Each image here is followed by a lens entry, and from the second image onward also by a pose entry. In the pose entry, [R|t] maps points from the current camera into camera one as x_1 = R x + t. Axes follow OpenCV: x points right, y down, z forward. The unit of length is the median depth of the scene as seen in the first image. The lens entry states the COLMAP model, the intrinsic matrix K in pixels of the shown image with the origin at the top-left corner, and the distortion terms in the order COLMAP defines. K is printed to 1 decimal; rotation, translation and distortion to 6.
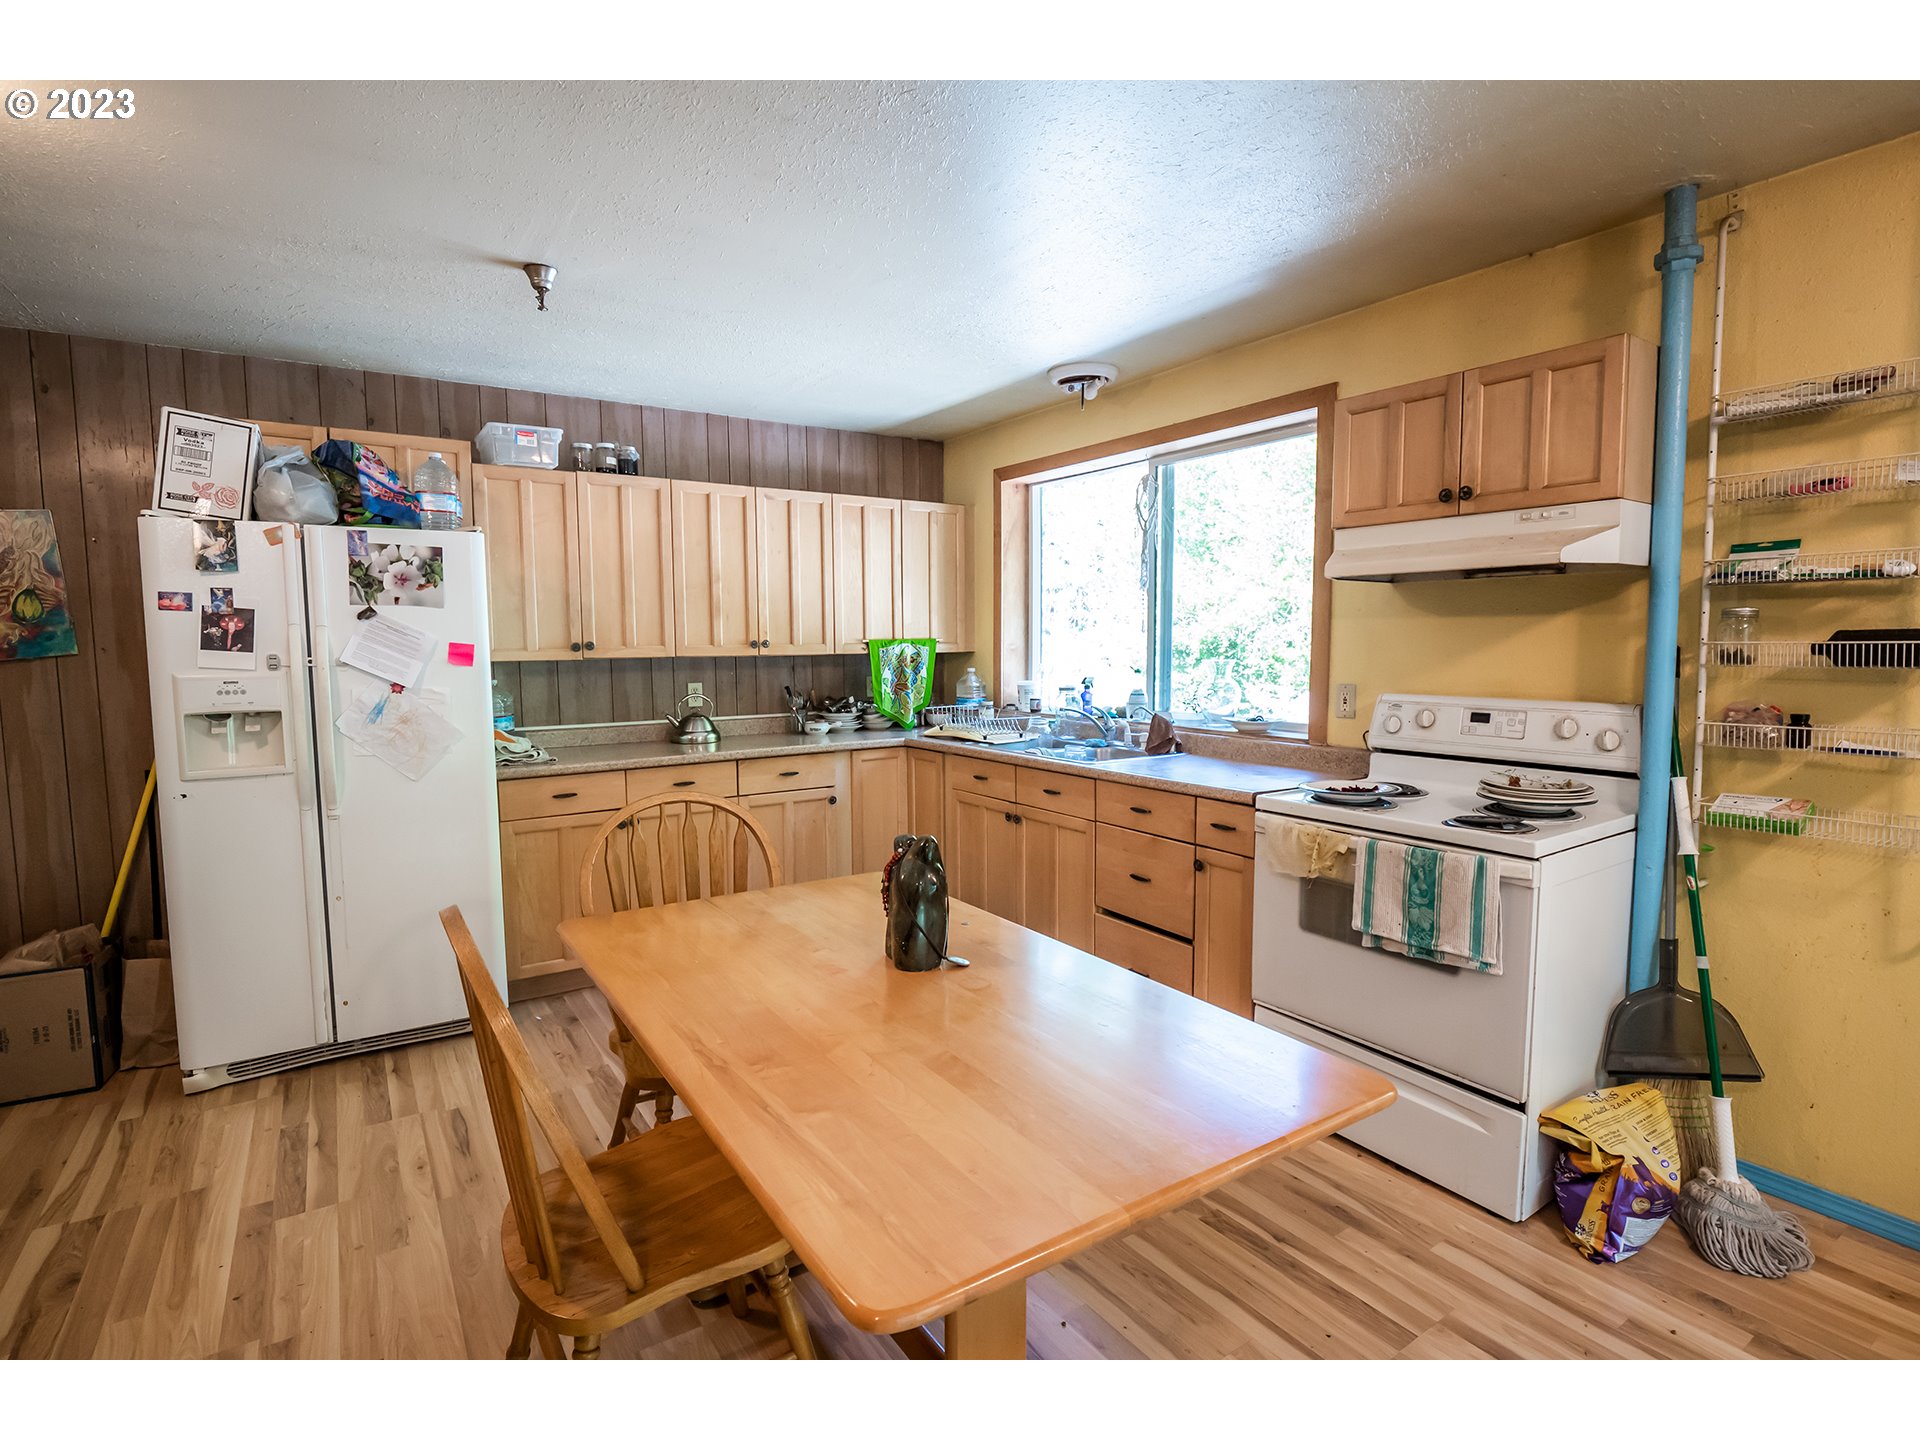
lens RADIAL K [[943.4, 0, 959.6], [0, 943.4, 717.8], [0, 0, 1]] dist [-0.017059, -0.000683]
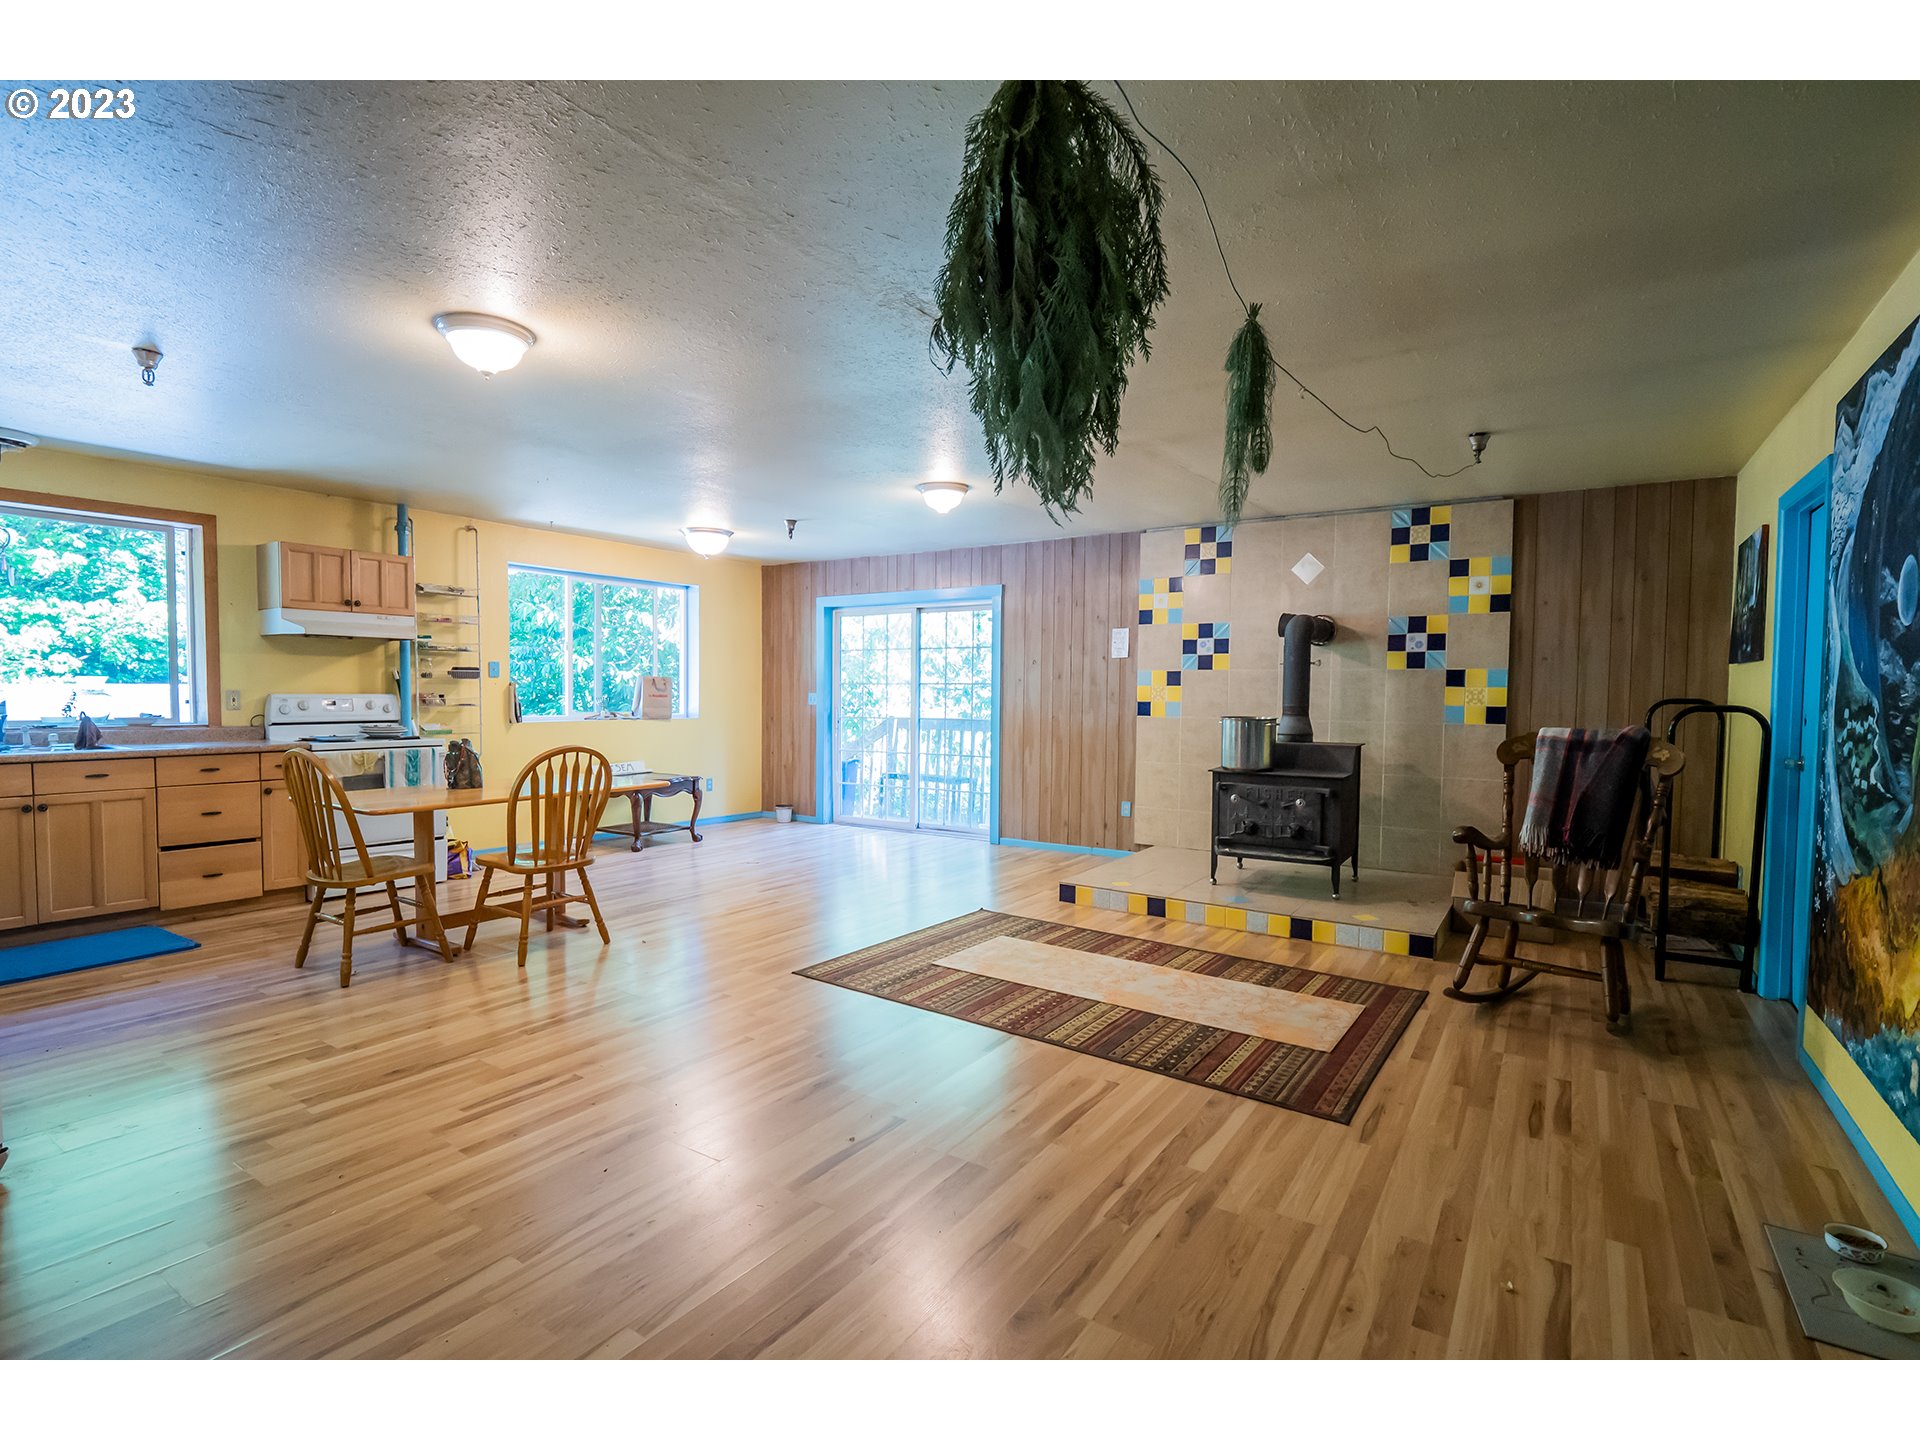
lens RADIAL K [[943.4, 0, 958.7], [0, 943.4, 725.3], [0, 0, 1]] dist [-0.017059, -0.000683]
pose [[-0.390520, -0.036816, 0.919858, -2.112828], [0.068902, 0.995228, 0.069085, 0.002563], [-0.918012, 0.090359, -0.386120, 0.539535]]
